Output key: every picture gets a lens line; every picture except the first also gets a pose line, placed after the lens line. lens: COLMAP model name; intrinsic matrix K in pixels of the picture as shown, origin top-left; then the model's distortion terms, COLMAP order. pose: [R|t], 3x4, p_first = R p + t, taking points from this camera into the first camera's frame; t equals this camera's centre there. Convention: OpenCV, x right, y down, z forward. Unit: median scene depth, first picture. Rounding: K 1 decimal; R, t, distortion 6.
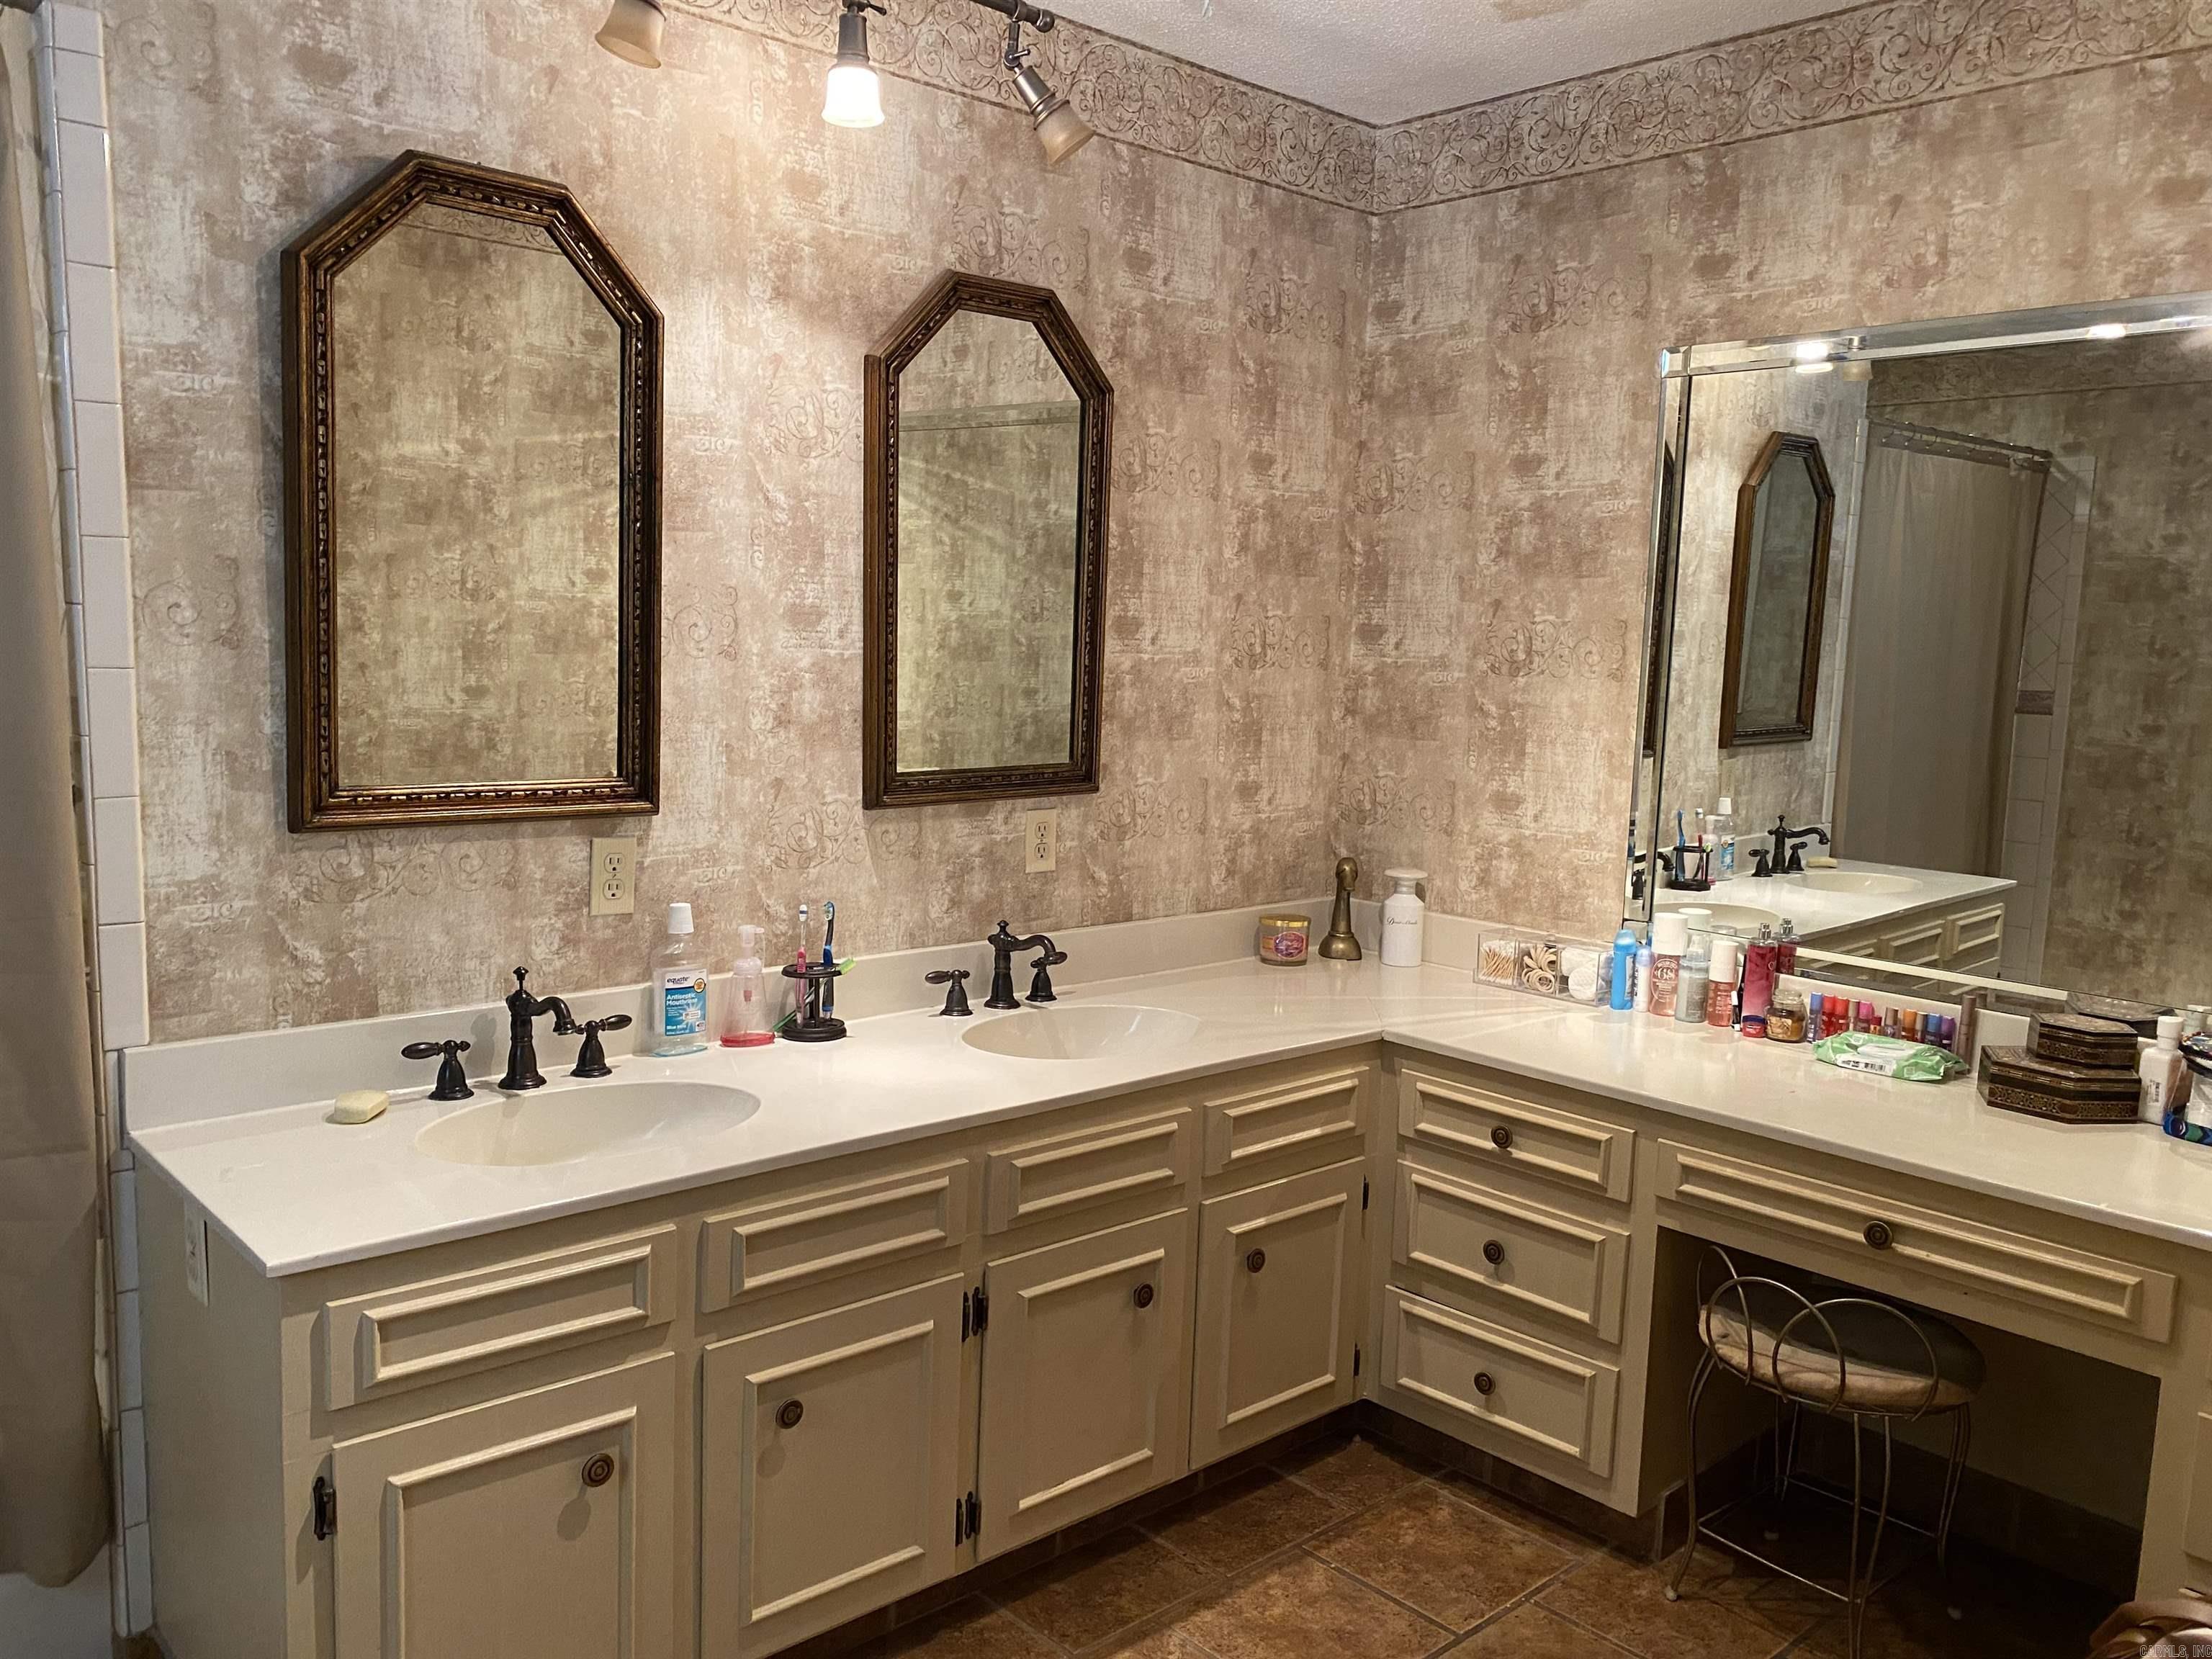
lens RADIAL K [[1704.8, 0, 1106.0], [0, 1704.8, 829.5], [0, 0, 1]] dist [0.037114, -0.002203]
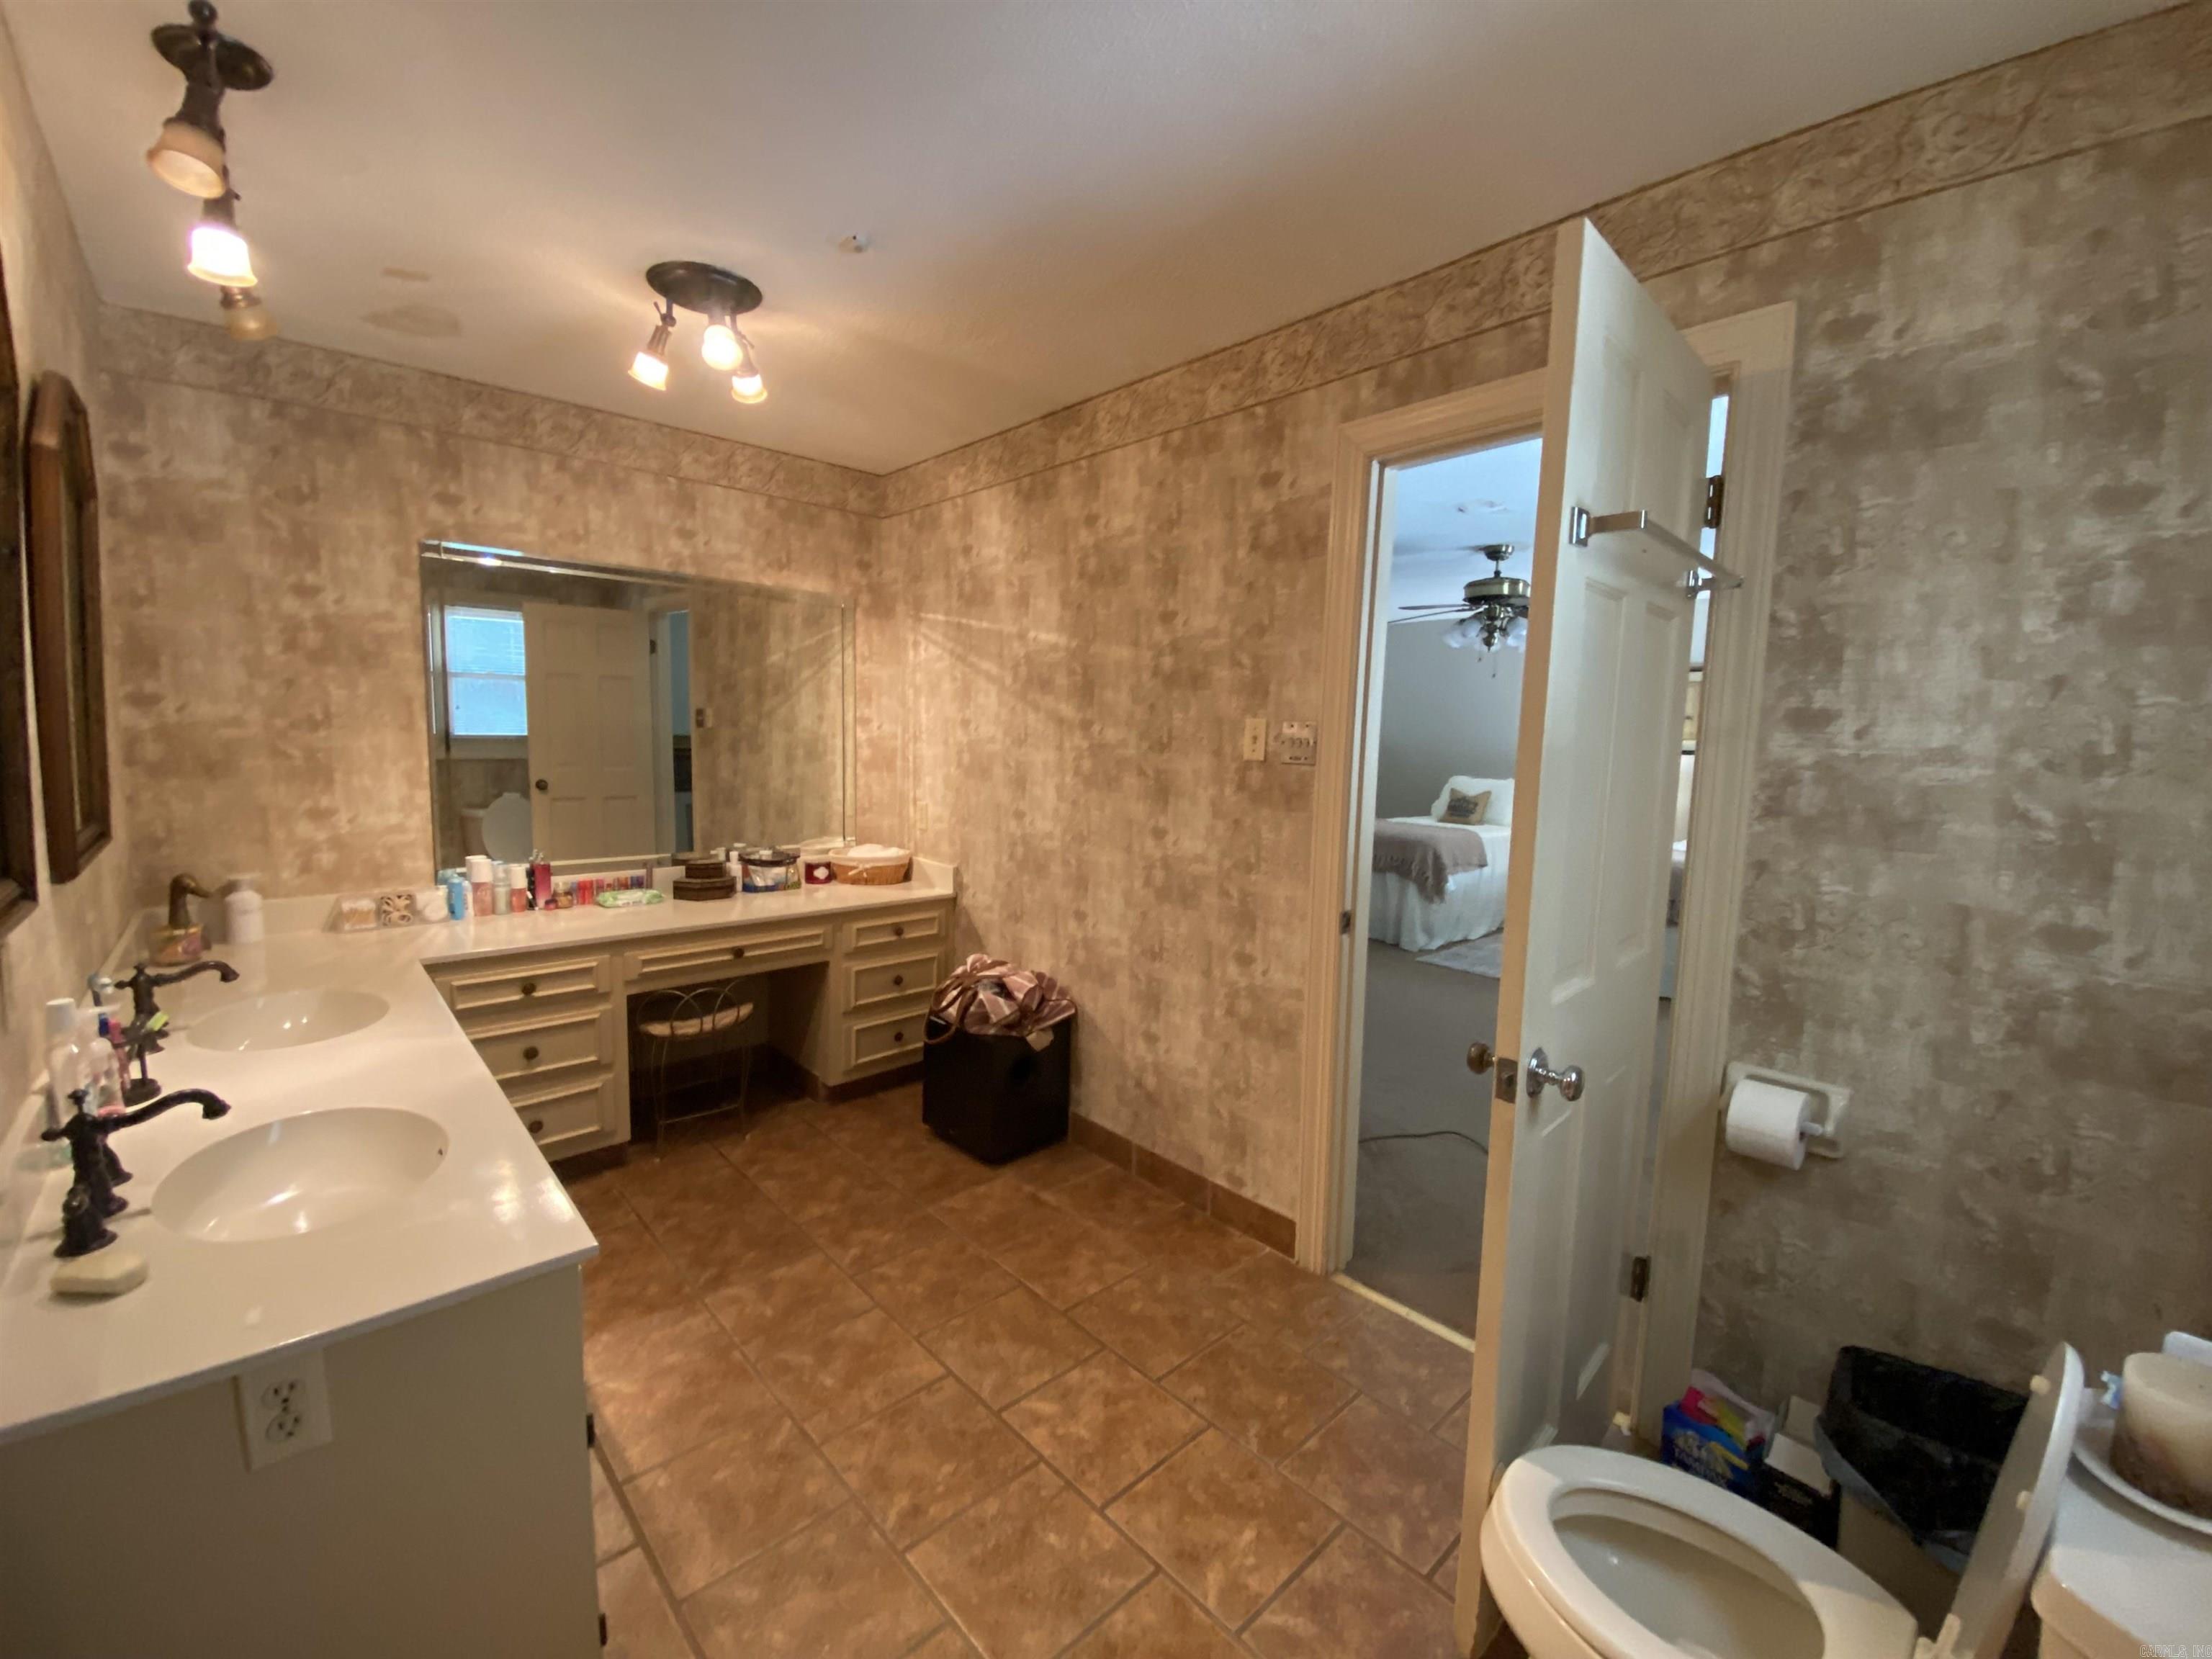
lens RADIAL K [[928.1, 0, 1105.1], [0, 928.1, 814.9], [0, 0, 1]] dist [-0.000605, -0.000147]
pose [[-0.003323, -0.128785, 0.991667, -0.721157], [0.091721, 0.987453, 0.128545, -0.070826], [-0.995779, 0.091384, 0.008531, 0.376094]]
